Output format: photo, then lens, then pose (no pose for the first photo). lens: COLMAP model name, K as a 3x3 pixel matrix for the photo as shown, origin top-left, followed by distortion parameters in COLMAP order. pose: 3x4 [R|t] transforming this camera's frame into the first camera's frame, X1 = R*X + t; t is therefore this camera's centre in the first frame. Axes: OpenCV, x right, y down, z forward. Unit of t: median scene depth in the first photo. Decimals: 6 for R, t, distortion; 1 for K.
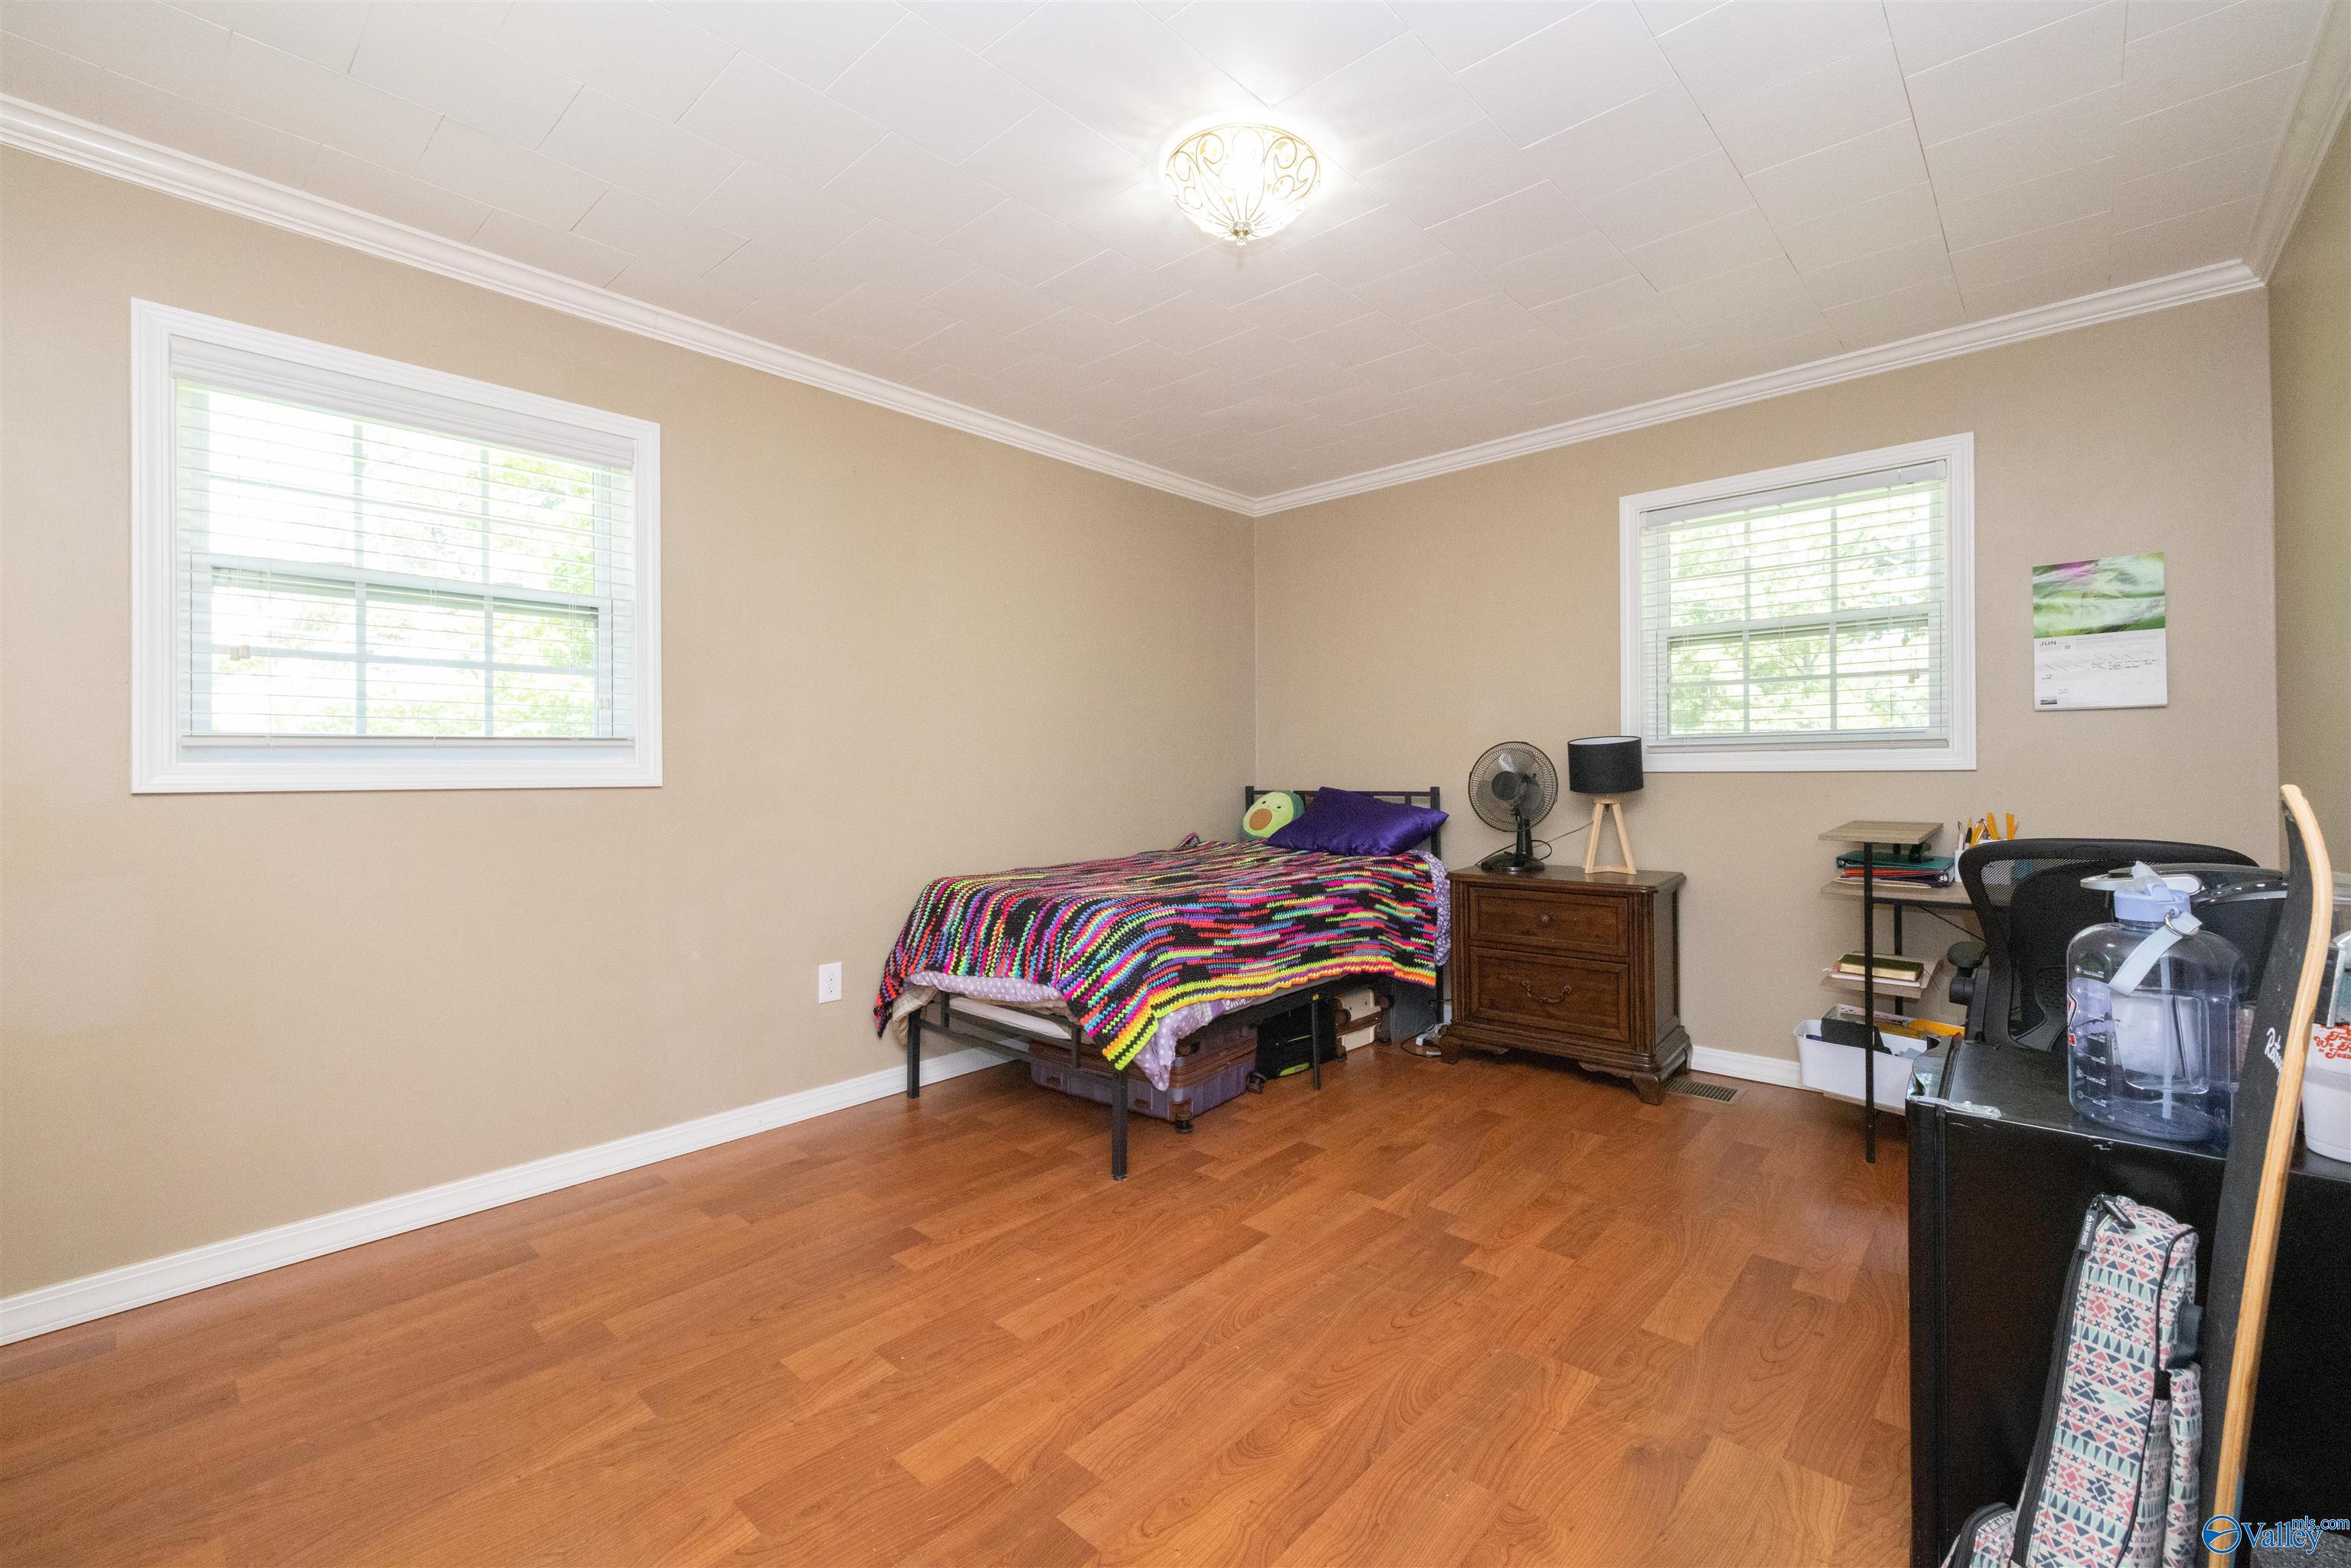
lens RADIAL K [[982.2, 0, 1170.8], [0, 982.2, 766.7], [0, 0, 1]] dist [-0.001595, 0.000988]
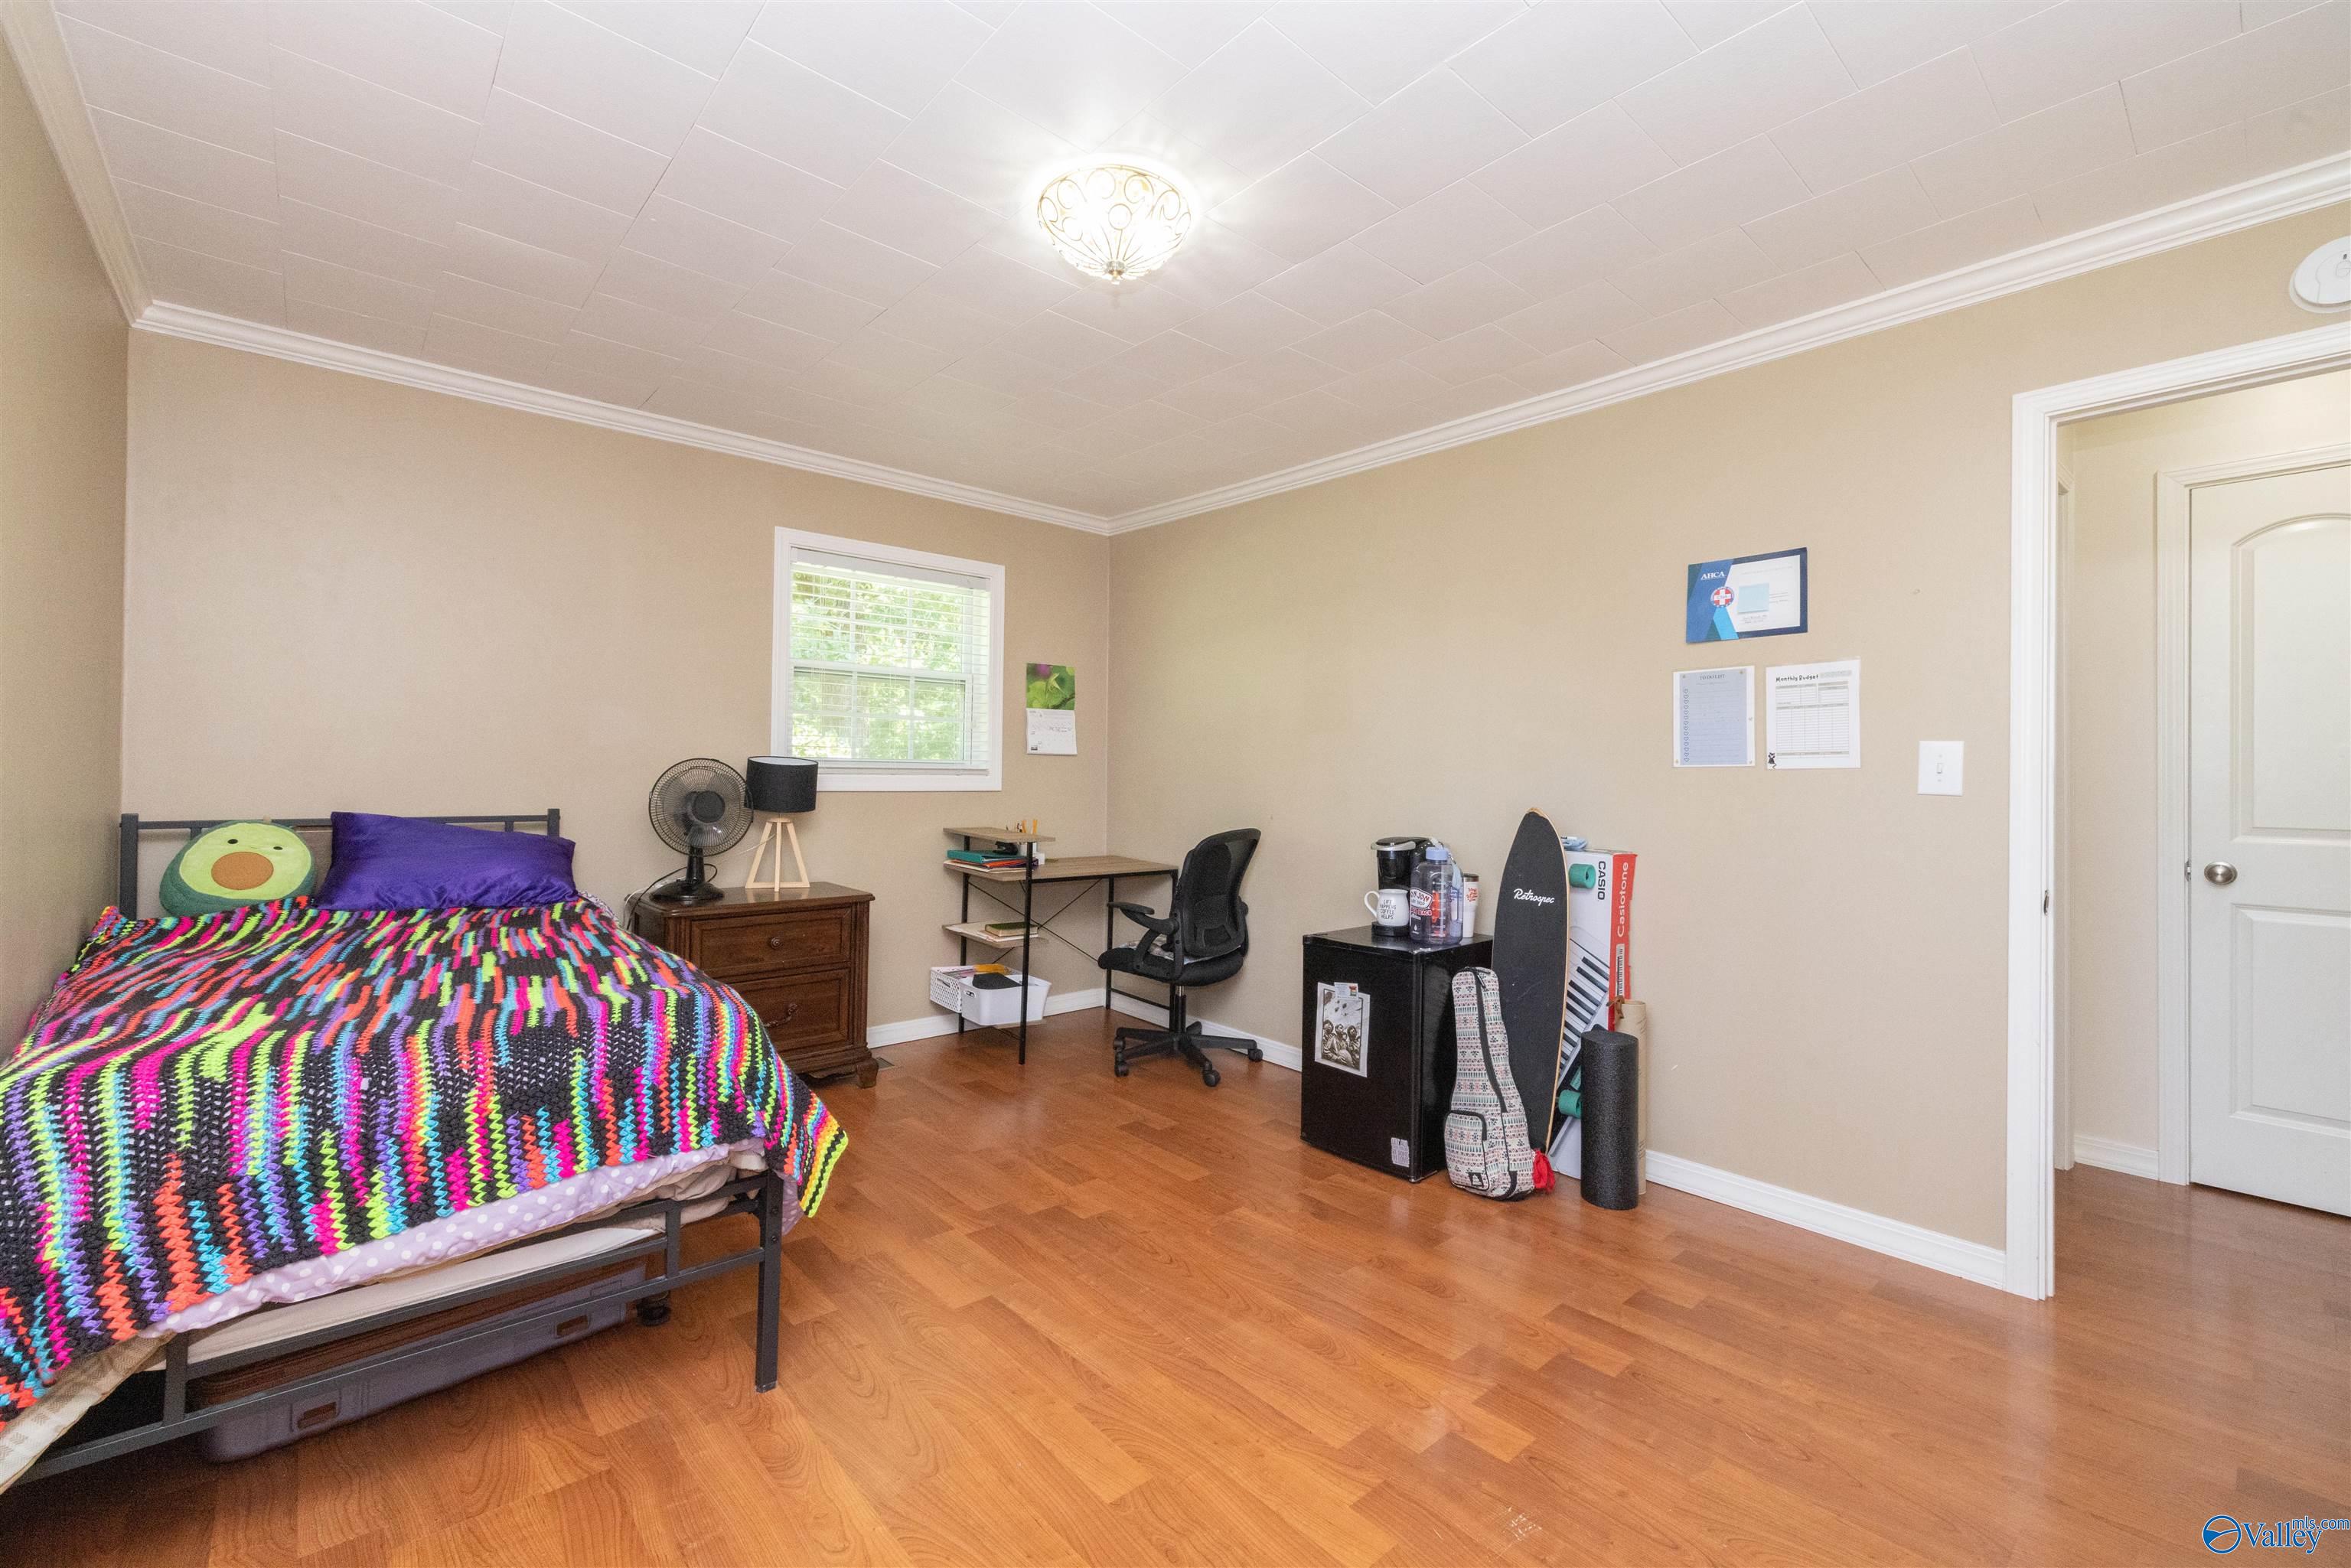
lens RADIAL K [[982.2, 0, 1171.4], [0, 982.2, 772.9], [0, 0, 1]] dist [-0.001595, 0.000988]
pose [[0.105065, 0.015582, 0.994343, -0.700457], [-0.015851, 0.999776, -0.013992, -0.008211], [-0.994339, -0.014291, 0.105288, 0.632318]]
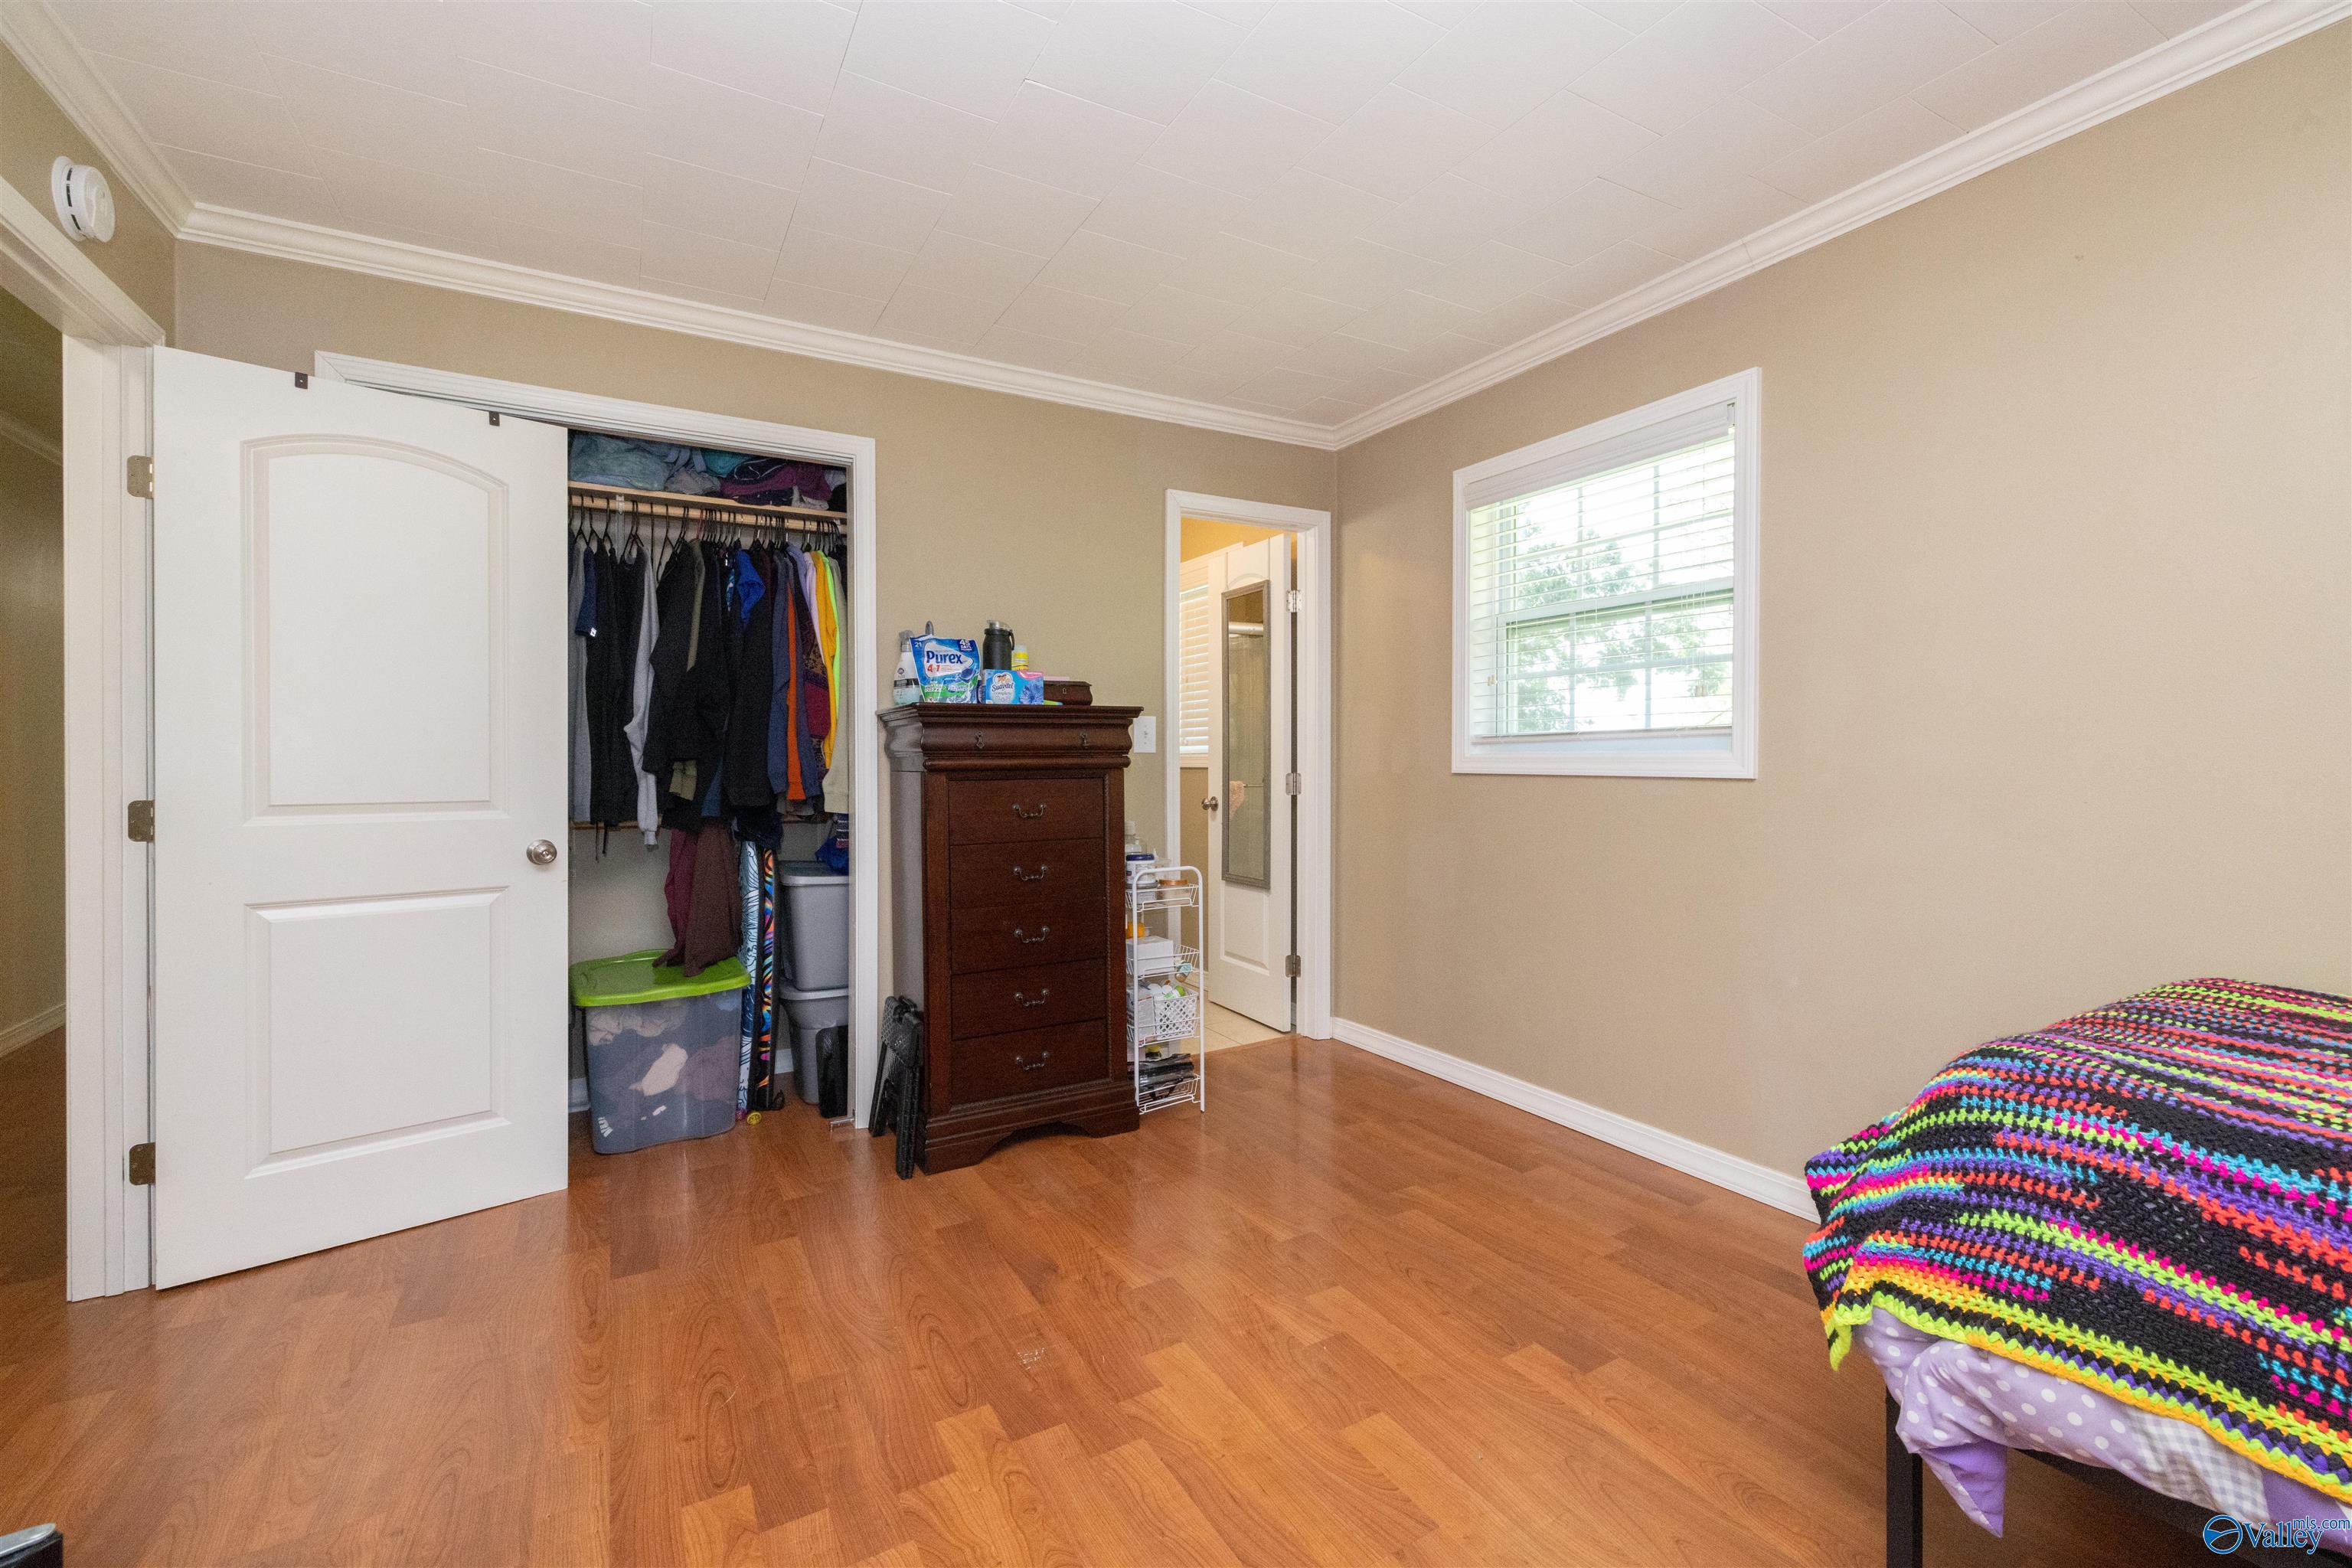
lens RADIAL K [[982.6, 0, 1178.4], [0, 982.6, 775.1], [0, 0, 1]] dist [-0.001595, 0.000988]
pose [[-0.305706, 0.022452, -0.951861, 0.489838], [0.009235, 0.999745, 0.020616, -0.006435], [0.952081, -0.002488, -0.305835, 0.791811]]
